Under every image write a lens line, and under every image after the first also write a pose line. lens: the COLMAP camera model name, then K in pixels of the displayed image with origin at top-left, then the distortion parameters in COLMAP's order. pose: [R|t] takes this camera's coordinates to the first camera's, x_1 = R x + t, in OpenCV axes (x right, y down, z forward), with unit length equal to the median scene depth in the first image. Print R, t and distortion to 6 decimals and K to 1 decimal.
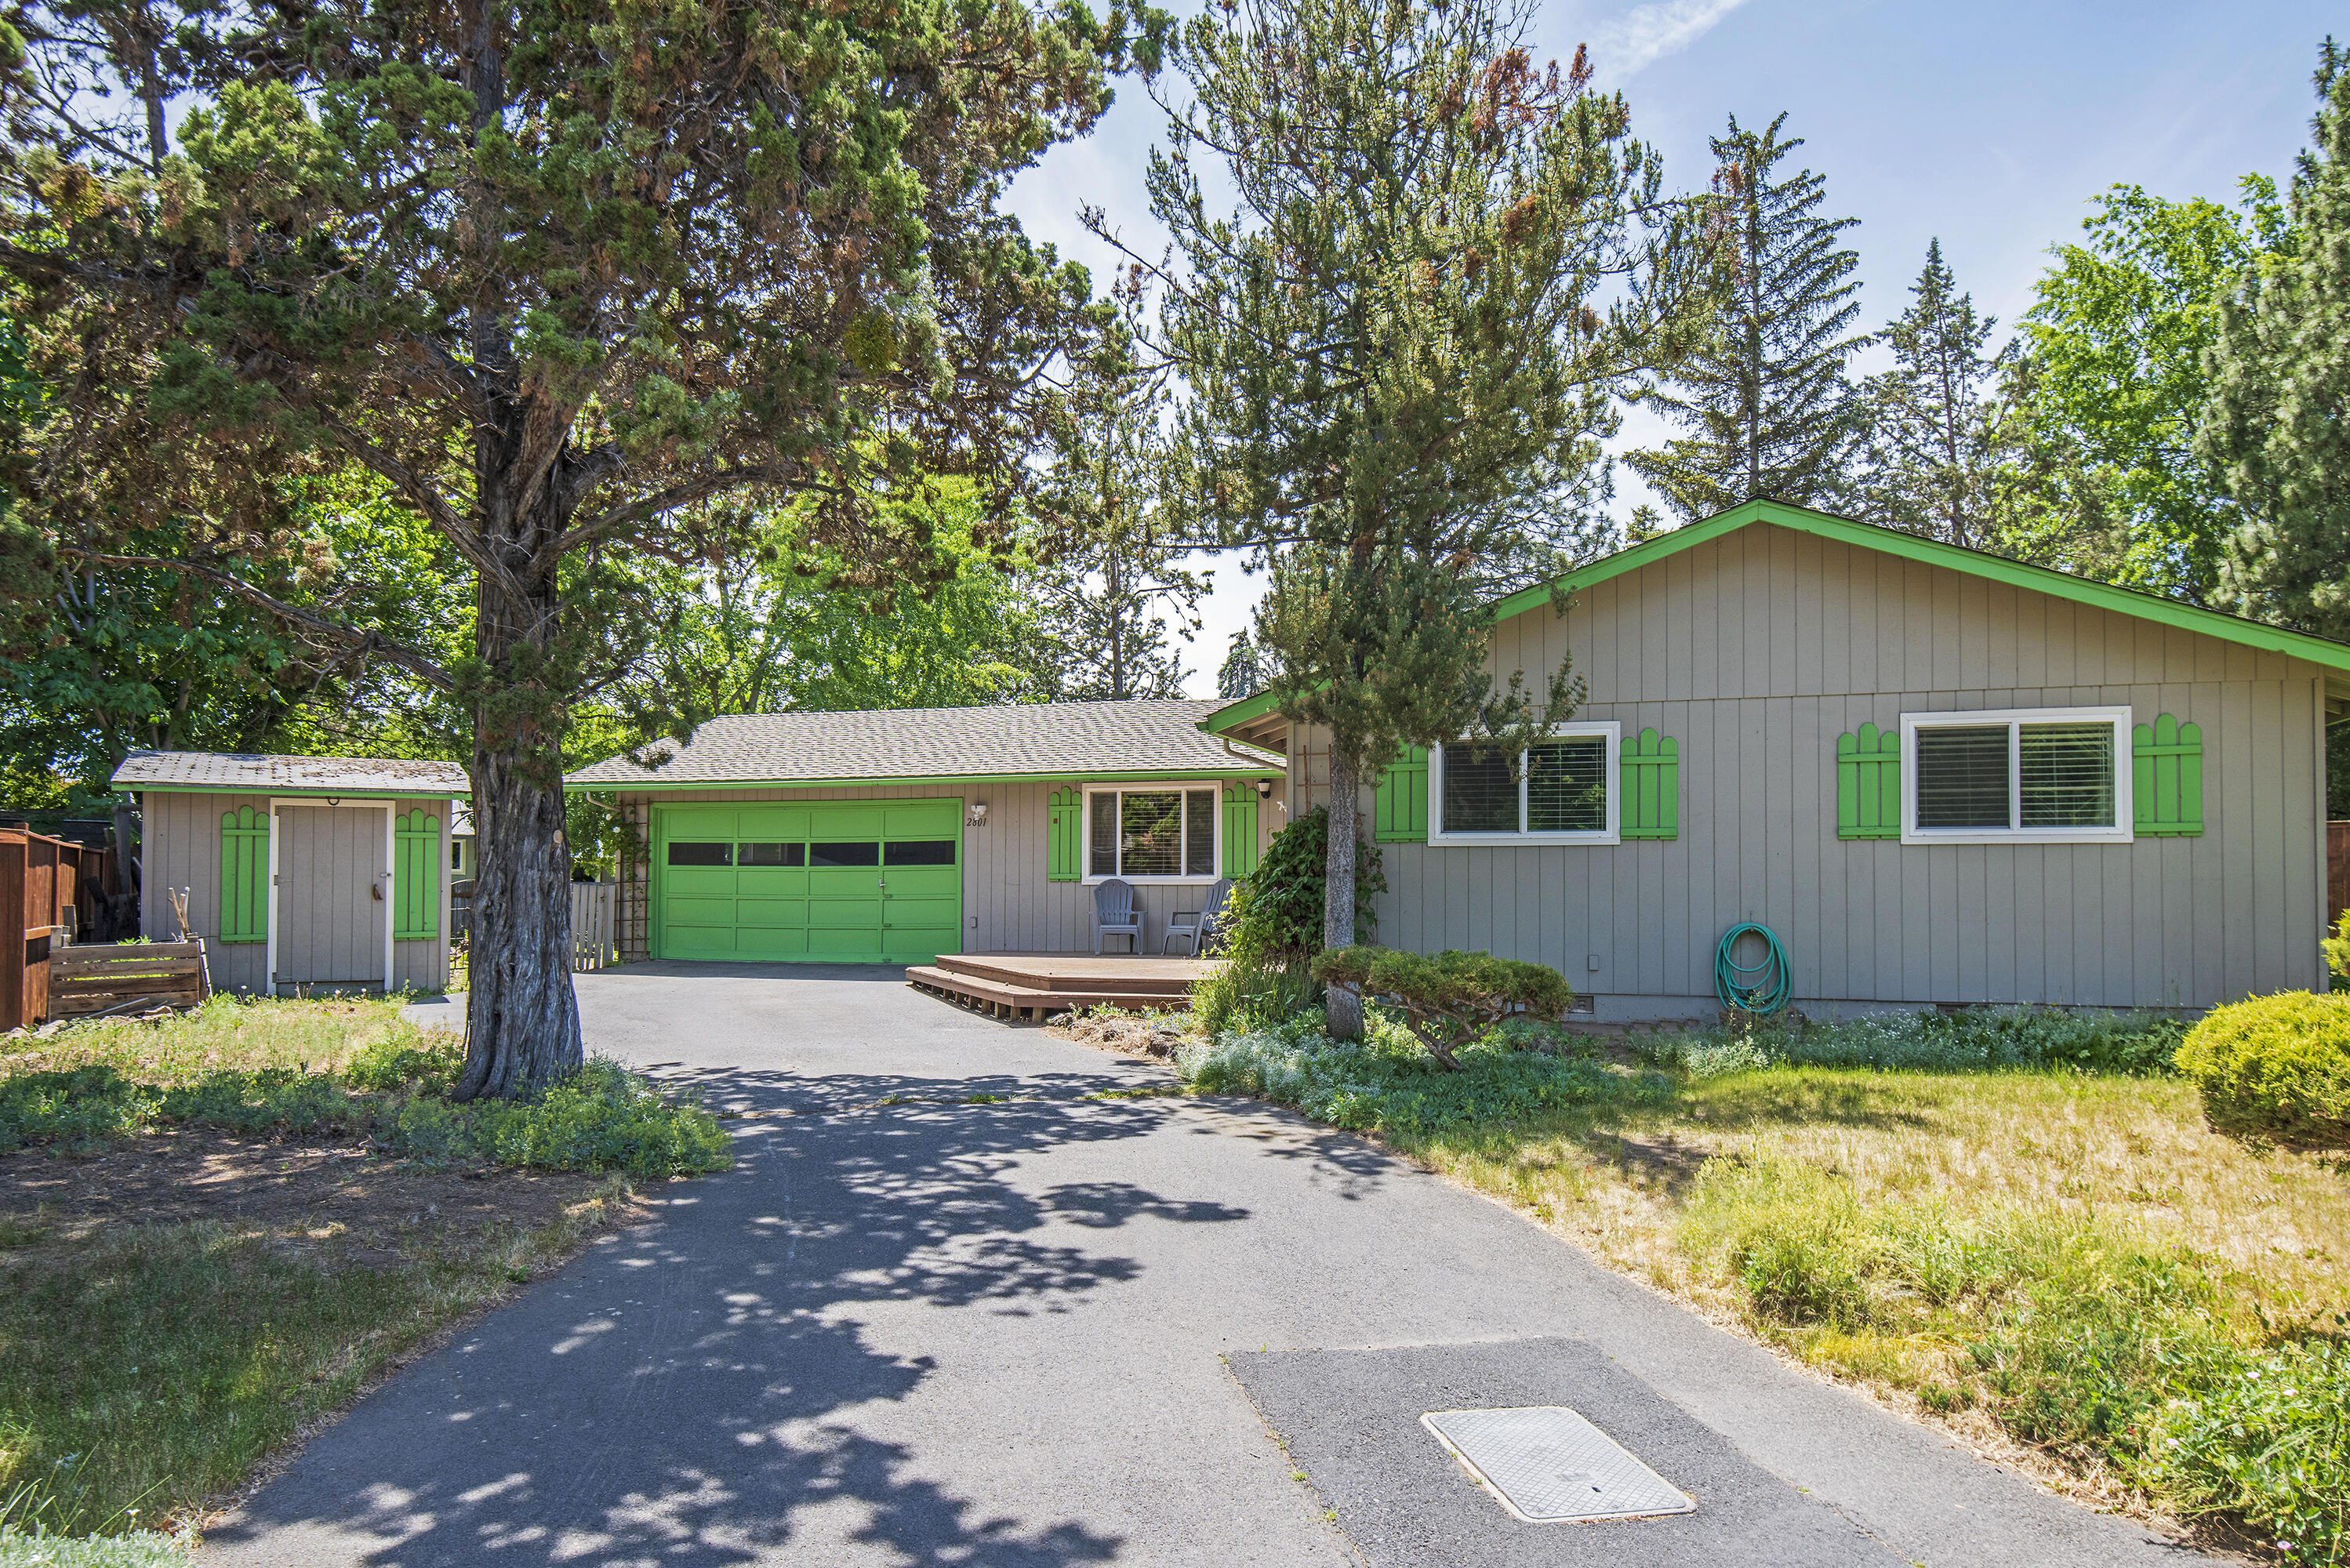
lens RADIAL K [[1612.5, 0, 1175.7], [0, 1612.5, 790.2], [0, 0, 1]] dist [0.069606, -0.002123]
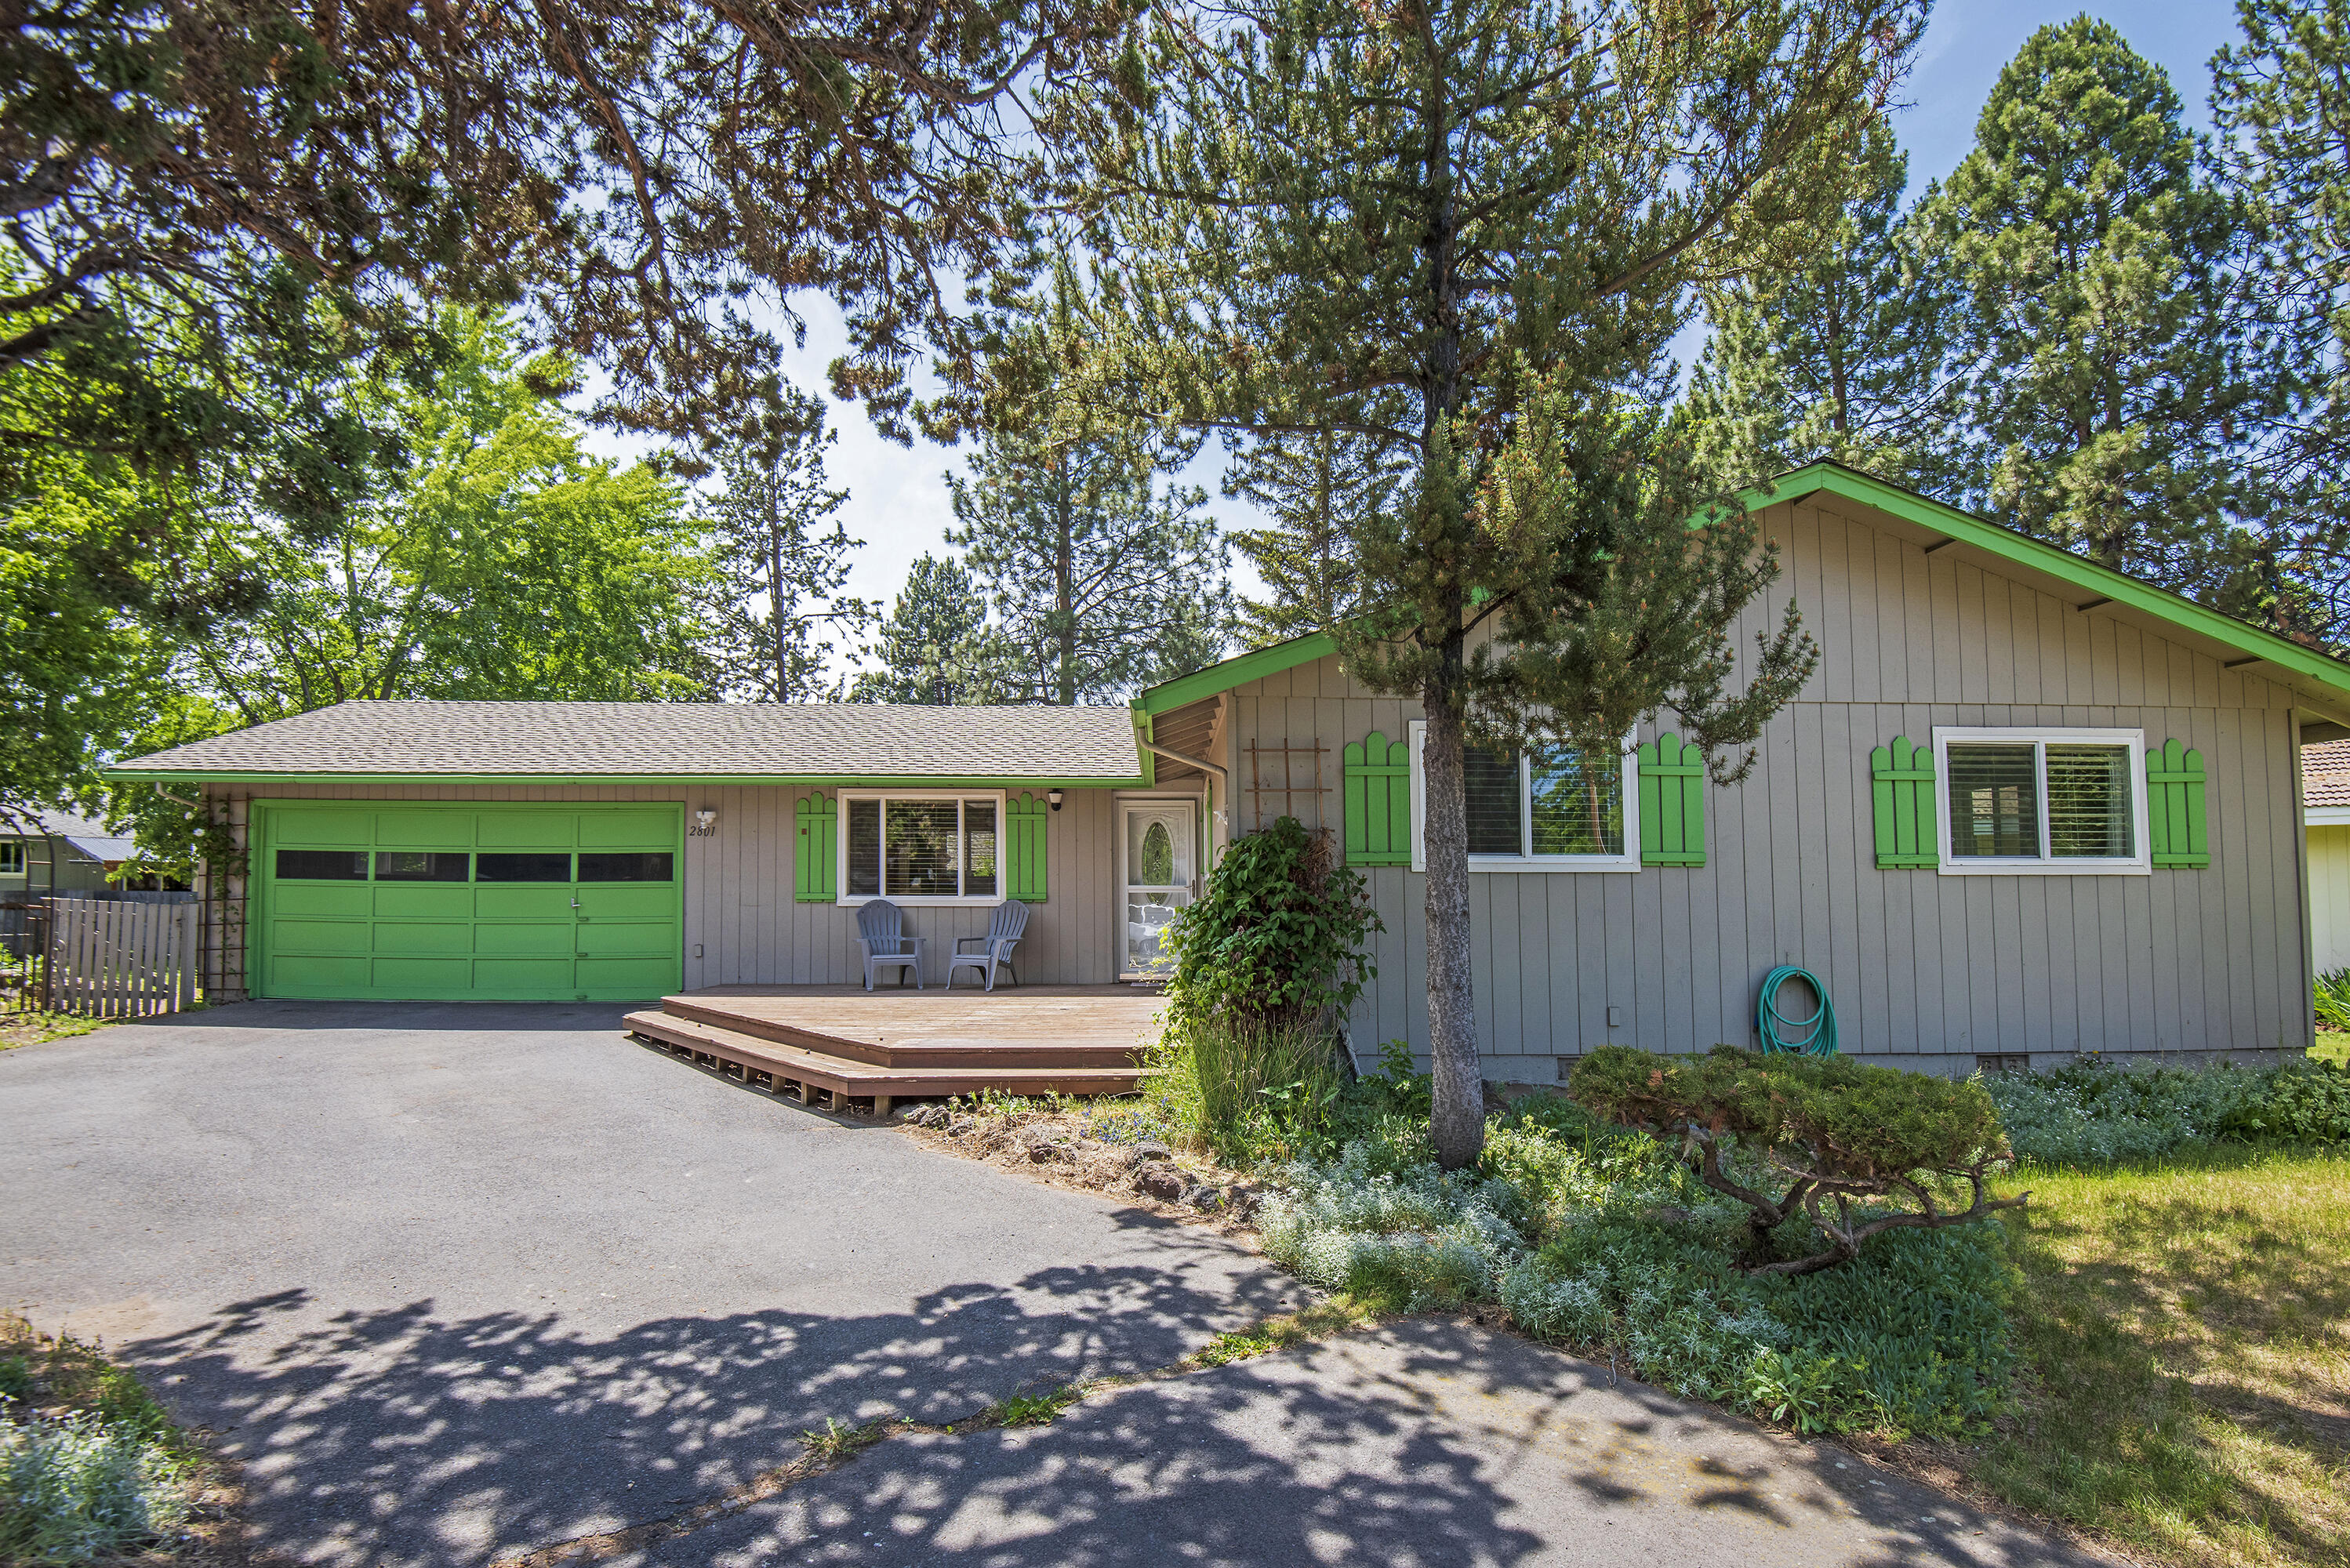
lens RADIAL K [[1230.3, 0, 1181.6], [0, 1230.3, 839.8], [0, 0, 1]] dist [-0.008863, -0.005095]
pose [[0.944868, 0.017128, 0.327004, -0.099401], [-0.023381, 0.999611, 0.015201, 0.008679], [-0.326616, -0.022009, 0.944901, 0.322257]]
